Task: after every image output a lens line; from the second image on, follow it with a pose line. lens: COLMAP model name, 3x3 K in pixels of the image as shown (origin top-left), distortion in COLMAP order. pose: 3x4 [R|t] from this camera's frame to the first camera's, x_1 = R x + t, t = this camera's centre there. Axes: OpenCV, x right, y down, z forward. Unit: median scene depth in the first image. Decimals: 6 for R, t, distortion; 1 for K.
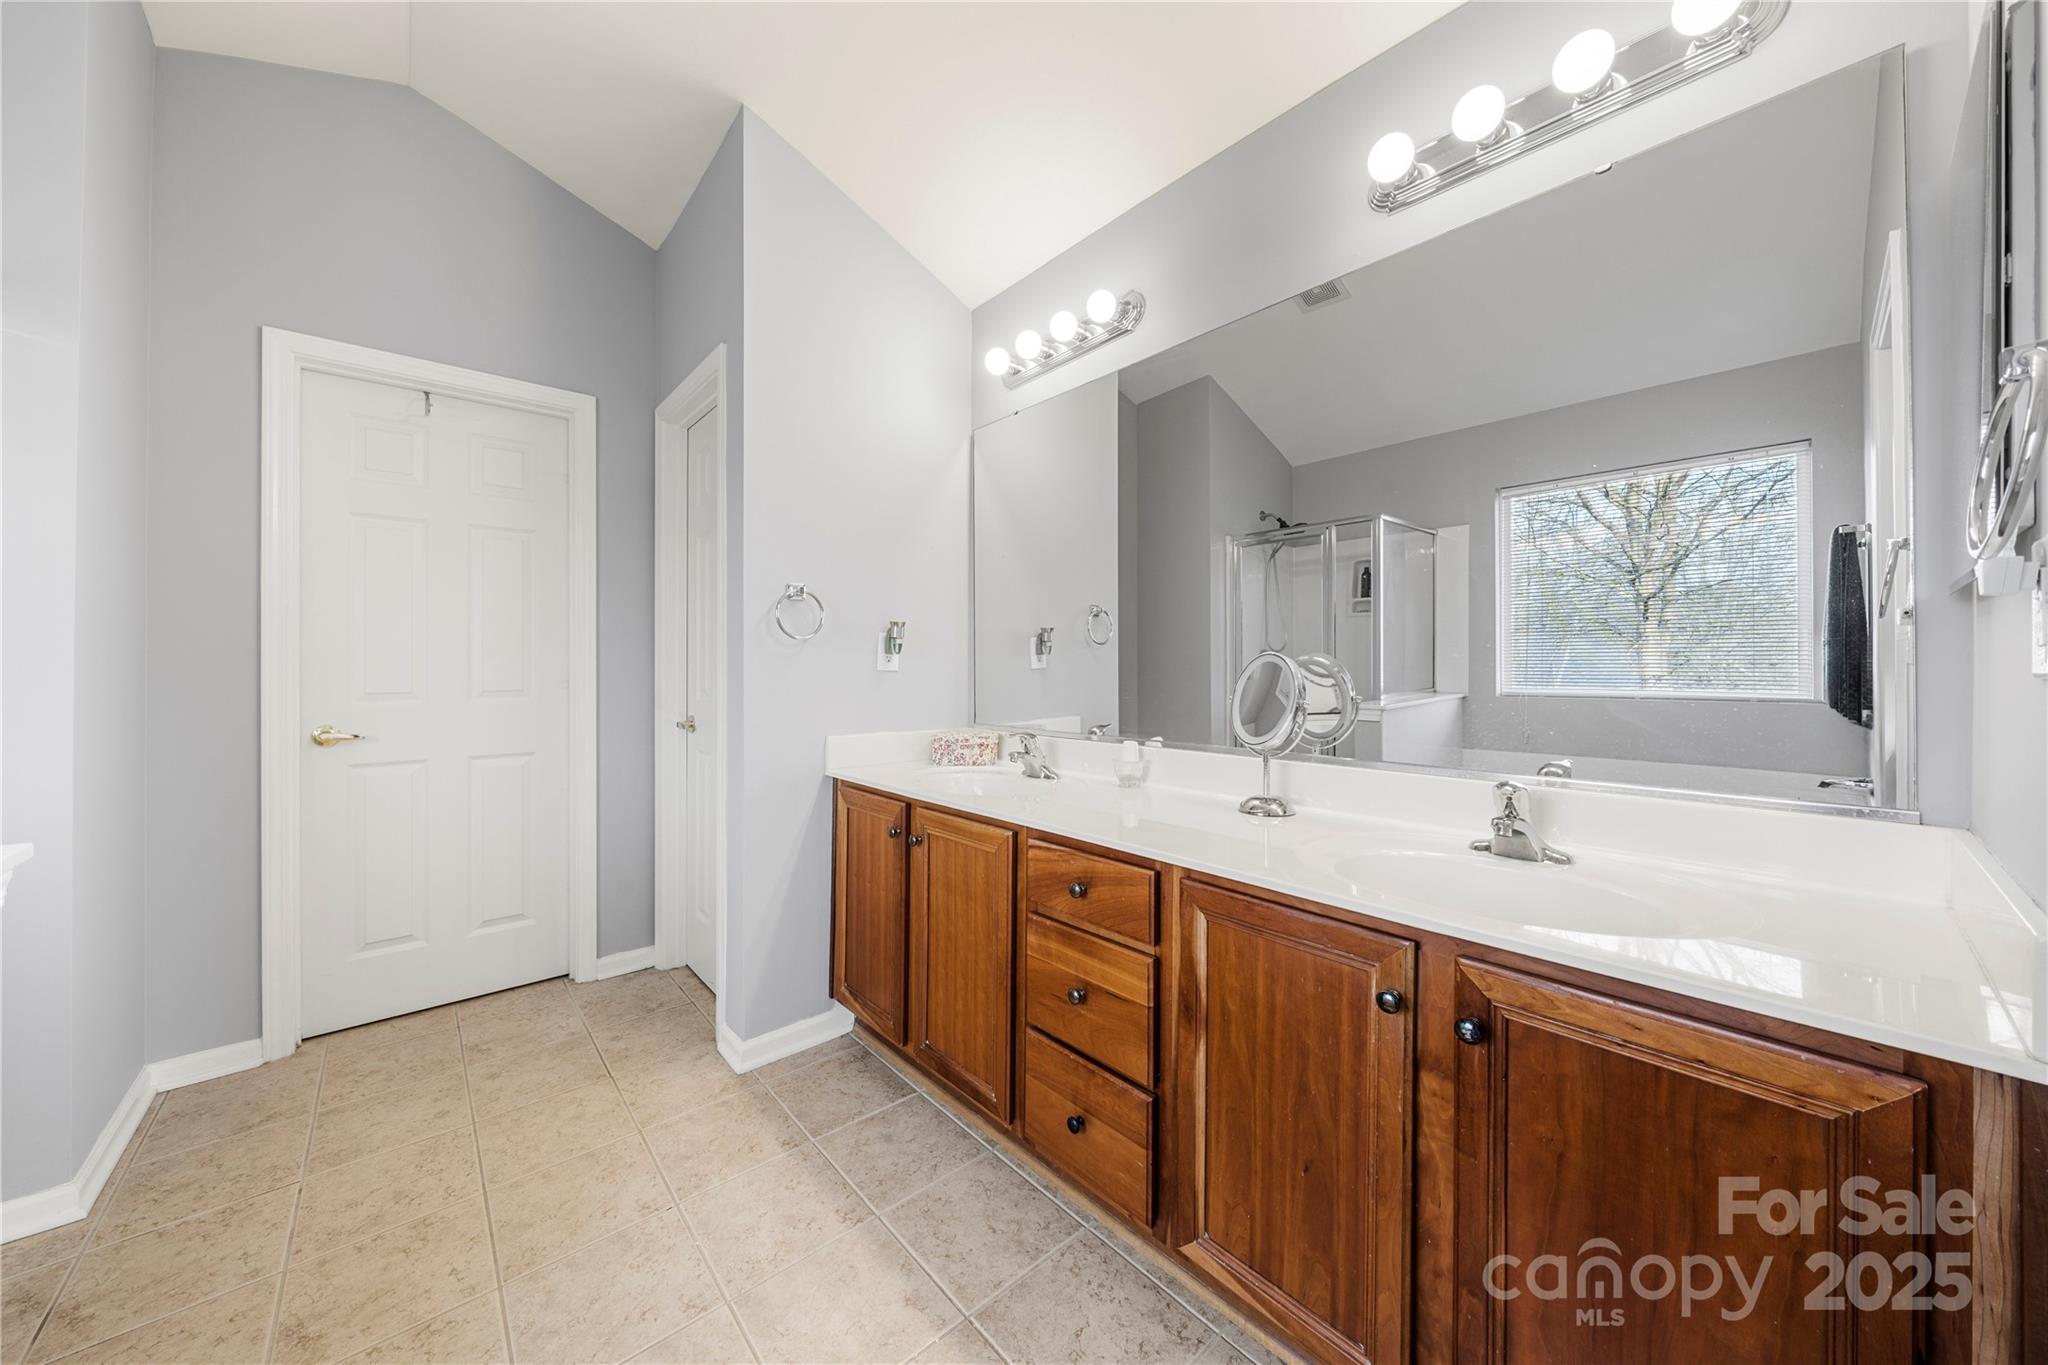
lens RADIAL K [[706.4, 0, 1016.5], [0, 706.4, 662.9], [0, 0, 1]] dist [-0.005822, 0.000369]
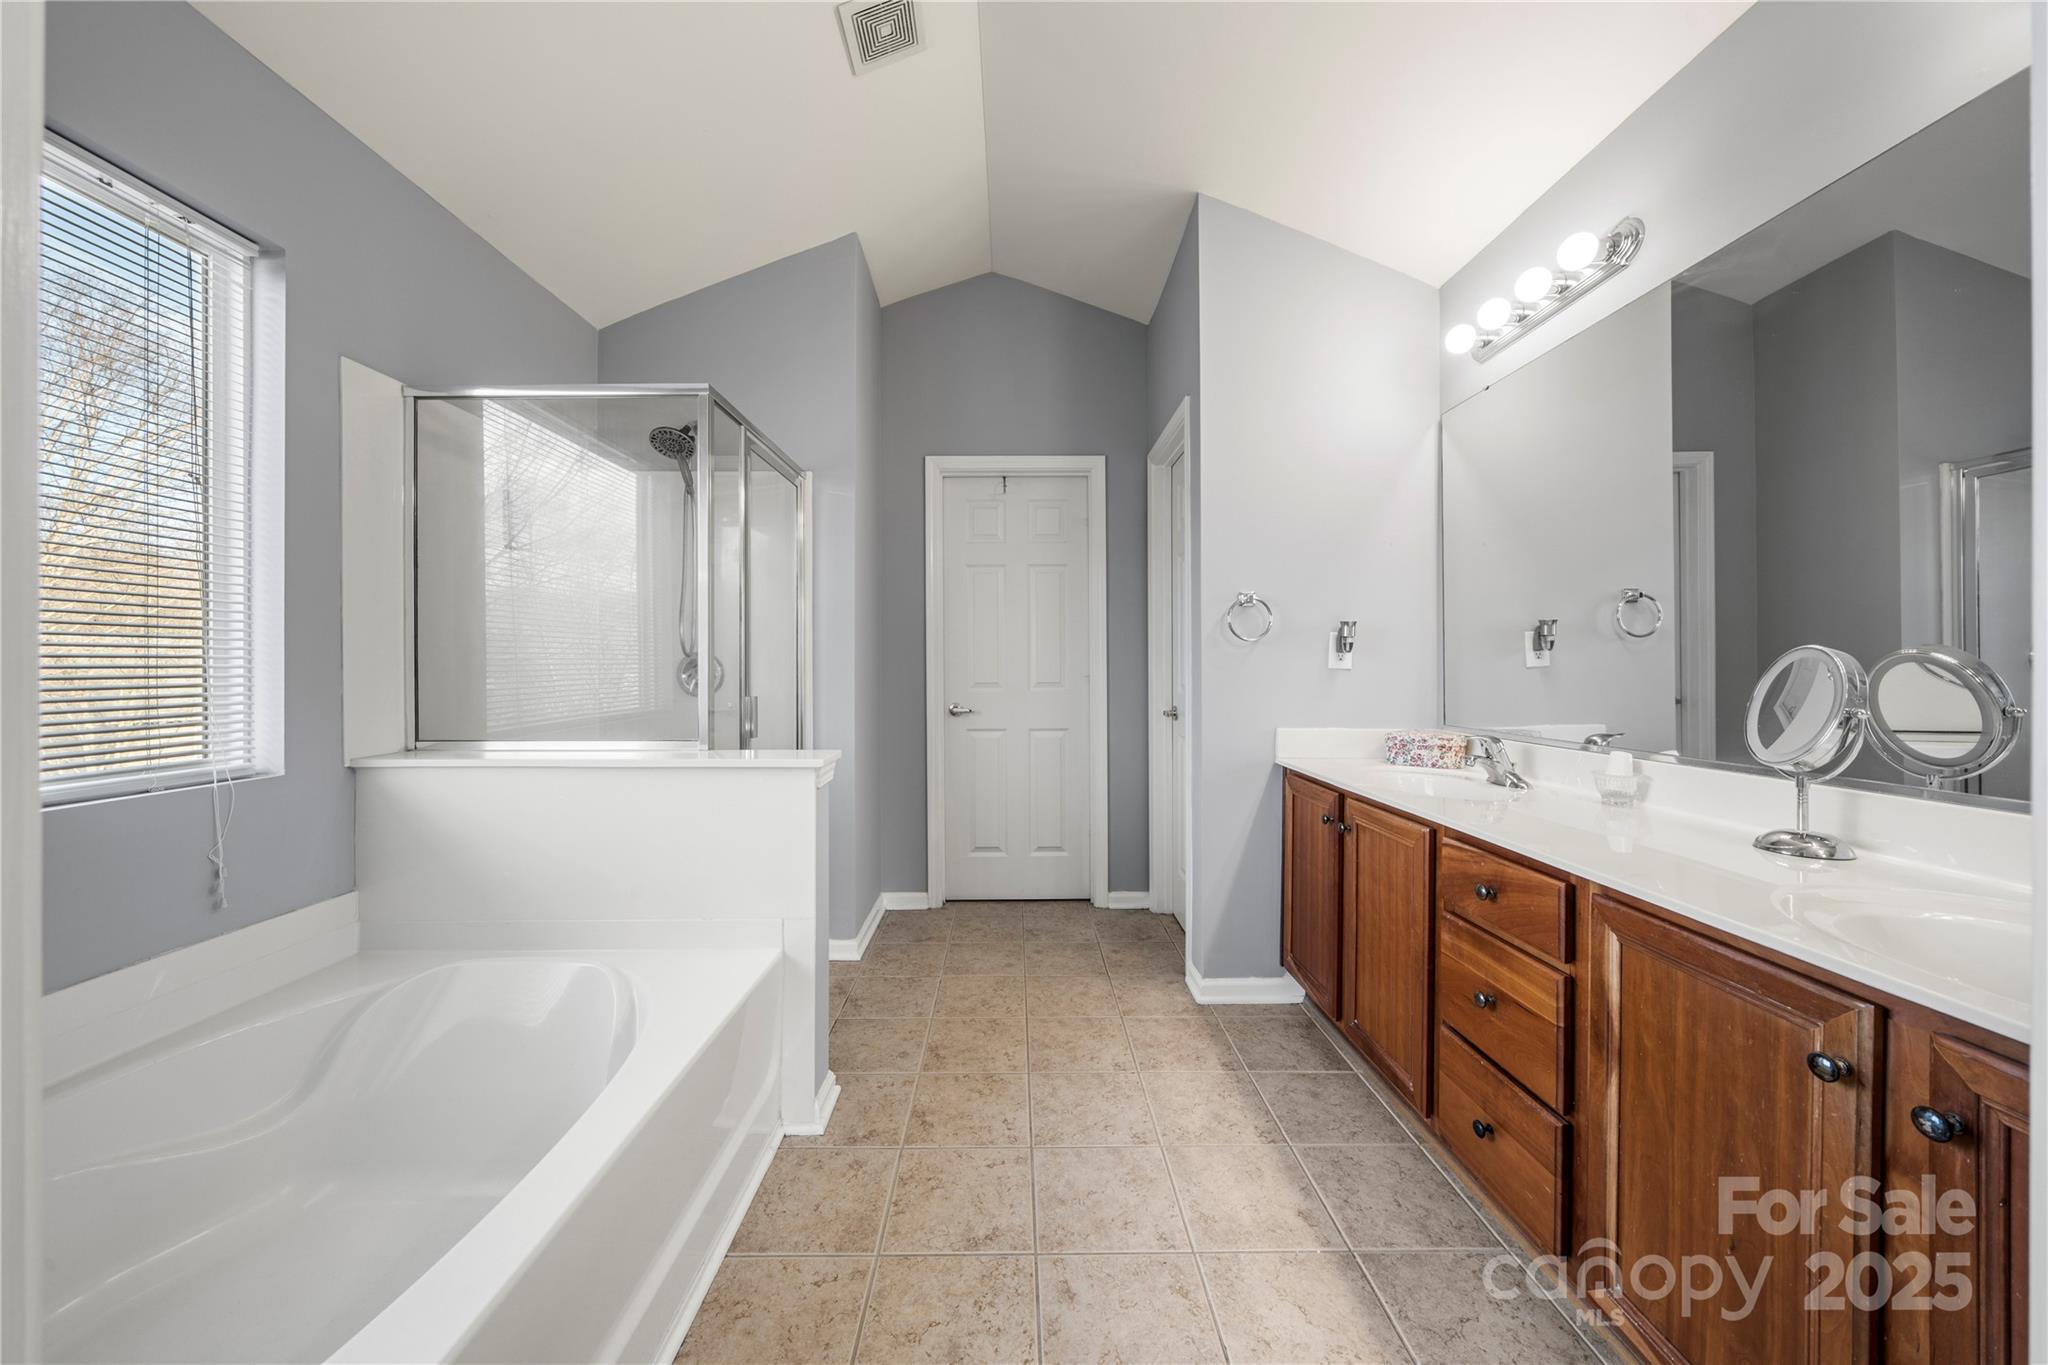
lens RADIAL K [[706.4, 0, 1024.0], [0, 706.4, 669.1], [0, 0, 1]] dist [-0.005822, 0.000369]
pose [[0.764161, 0.002404, -0.645022, 0.171974], [0.004575, 0.999948, 0.009147, -0.000212], [0.645010, -0.009941, 0.764110, -0.119236]]
